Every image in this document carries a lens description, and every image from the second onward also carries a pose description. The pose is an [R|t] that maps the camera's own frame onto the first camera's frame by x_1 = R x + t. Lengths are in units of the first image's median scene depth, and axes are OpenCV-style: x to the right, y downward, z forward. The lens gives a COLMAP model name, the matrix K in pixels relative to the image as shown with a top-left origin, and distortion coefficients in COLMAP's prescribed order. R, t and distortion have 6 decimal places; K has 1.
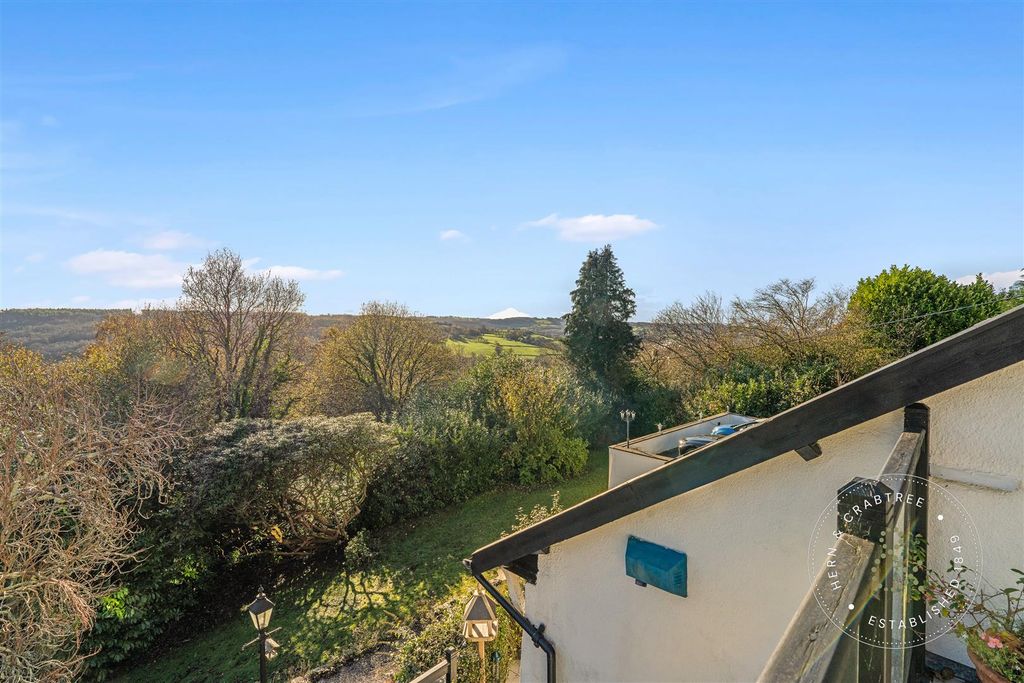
lens RADIAL K [[460.3, 0, 508.0], [0, 460.3, 339.2], [0, 0, 1]] dist [-0.007547, 0.003180]
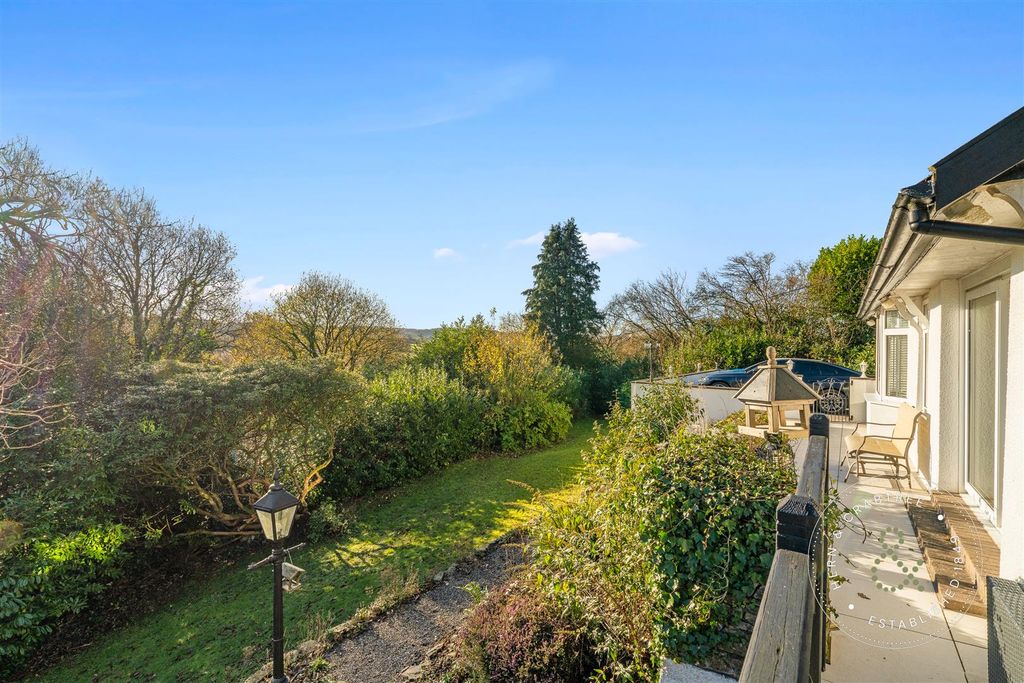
lens RADIAL K [[460.3, 0, 508.7], [0, 460.3, 339.6], [0, 0, 1]] dist [-0.007547, 0.003180]
pose [[0.986978, 0.010246, 0.160526, -0.192620], [-0.006465, 0.999690, -0.024061, 0.216434], [-0.160723, 0.022710, 0.986738, 0.200667]]
